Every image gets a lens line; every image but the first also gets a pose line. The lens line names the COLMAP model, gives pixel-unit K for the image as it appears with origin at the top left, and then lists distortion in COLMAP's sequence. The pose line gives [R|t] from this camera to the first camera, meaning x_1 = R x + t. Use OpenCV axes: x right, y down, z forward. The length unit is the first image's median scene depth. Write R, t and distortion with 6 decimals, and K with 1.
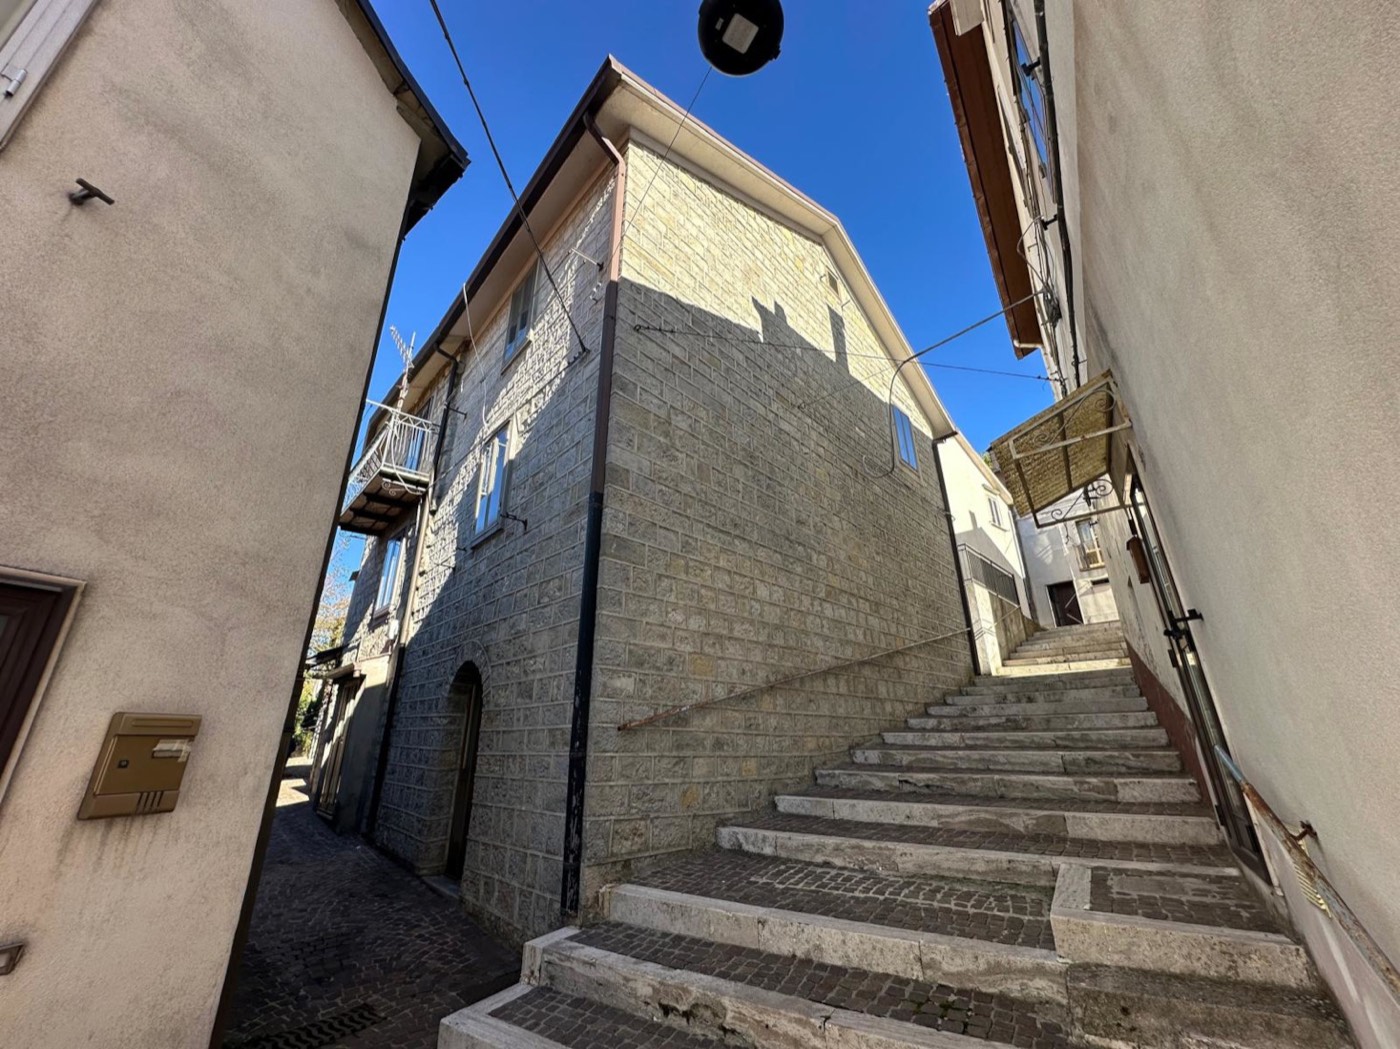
lens RADIAL K [[555.8, 0, 696.6], [0, 555.8, 518.9], [0, 0, 1]] dist [-0.003757, 0.000212]
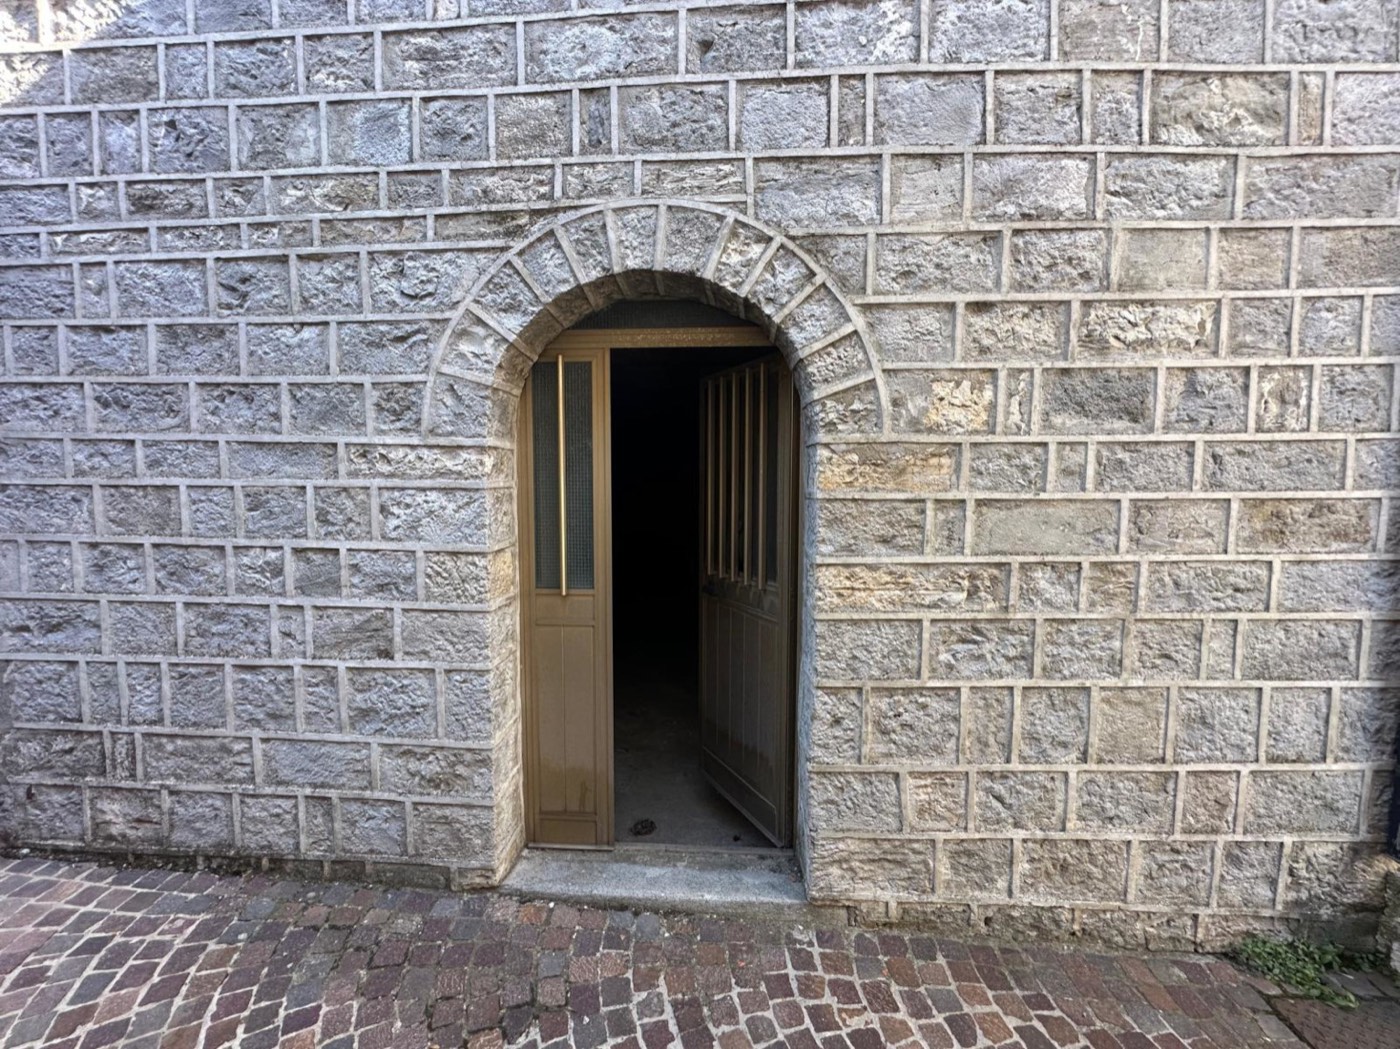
lens RADIAL K [[555.8, 0, 700.7], [0, 555.8, 519.8], [0, 0, 1]] dist [-0.003757, 0.000212]
pose [[0.703252, -0.039816, 0.709825, -0.734791], [-0.268143, 0.909837, 0.316695, 0.333773], [-0.658435, -0.413051, 0.629168, 0.902895]]
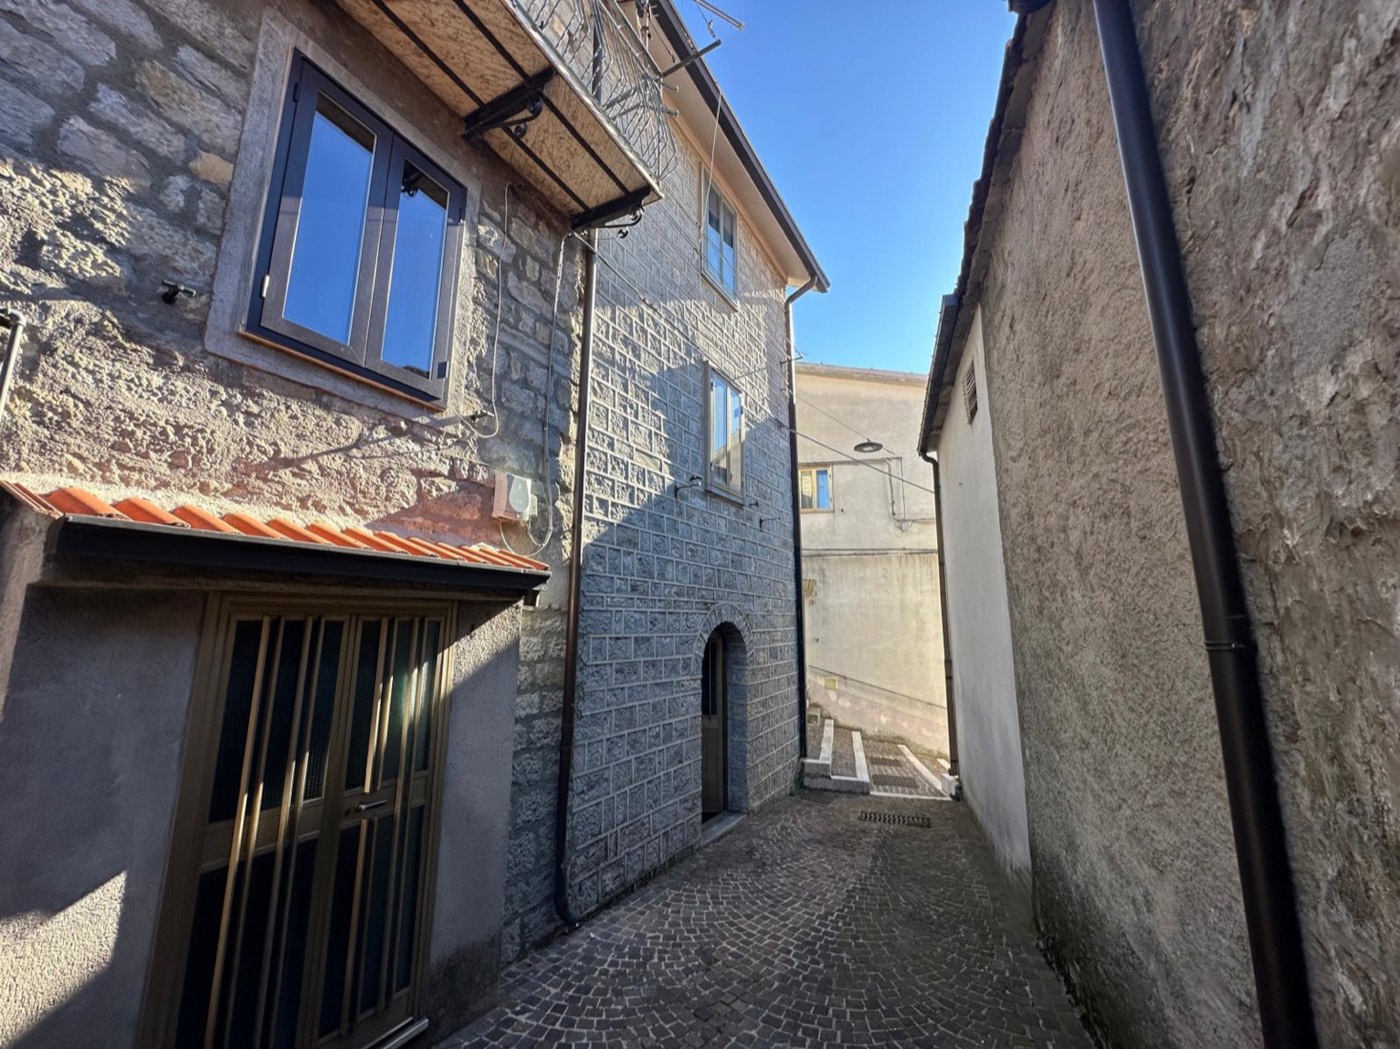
lens RADIAL K [[555.8, 0, 701.5], [0, 555.8, 522.1], [0, 0, 1]] dist [-0.003757, 0.000212]
pose [[-0.335322, 0.178546, 0.925030, -1.655096], [-0.348197, 0.888866, -0.297787, 0.499122], [-0.875396, -0.421947, -0.235887, 1.645557]]
